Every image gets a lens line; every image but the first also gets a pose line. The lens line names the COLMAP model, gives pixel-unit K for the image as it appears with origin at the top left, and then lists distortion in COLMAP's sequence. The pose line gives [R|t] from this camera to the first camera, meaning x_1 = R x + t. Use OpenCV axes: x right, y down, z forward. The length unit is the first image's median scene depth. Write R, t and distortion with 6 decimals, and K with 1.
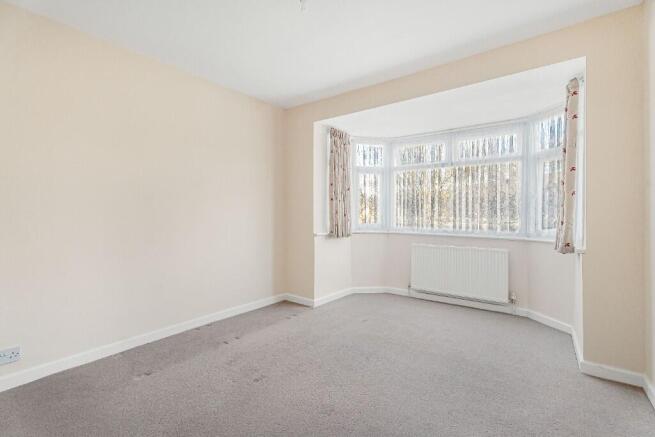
lens RADIAL K [[303.5, 0, 323.7], [0, 303.5, 217.0], [0, 0, 1]] dist [-0.001869, 0.004265]
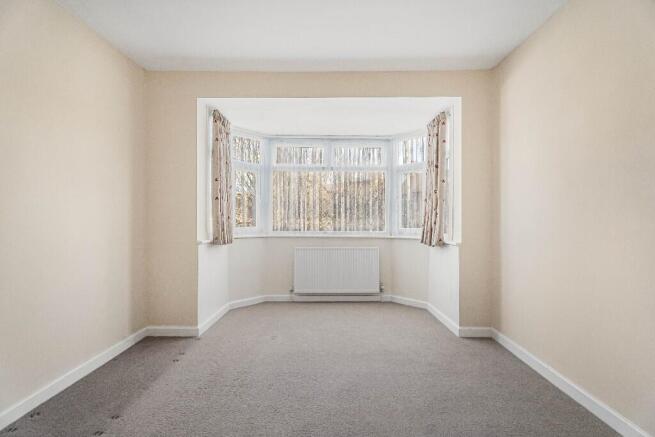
lens RADIAL K [[303.5, 0, 327.6], [0, 303.5, 218.6], [0, 0, 1]] dist [-0.001869, 0.004265]
pose [[0.794465, -0.006756, 0.607272, -0.237828], [0.006650, 0.999975, 0.002425, -0.004080], [-0.607273, 0.002111, 0.794490, 0.180338]]
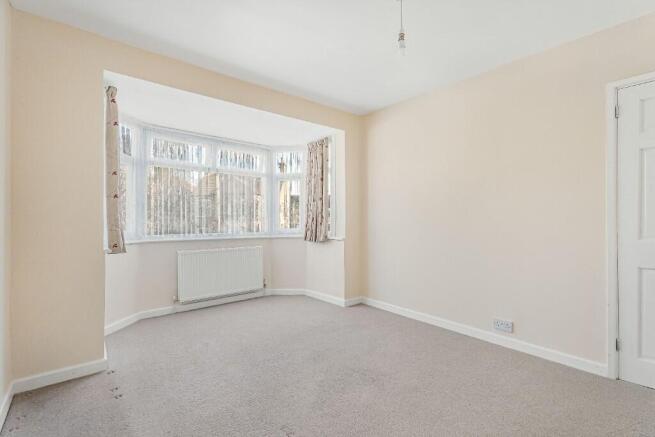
lens RADIAL K [[303.5, 0, 333.3], [0, 303.5, 218.8], [0, 0, 1]] dist [-0.001869, 0.004265]
pose [[0.202302, -0.004460, 0.979313, -0.540503], [0.010776, 0.999939, 0.002328, -0.006620], [-0.979264, 0.010082, 0.202338, 0.417948]]
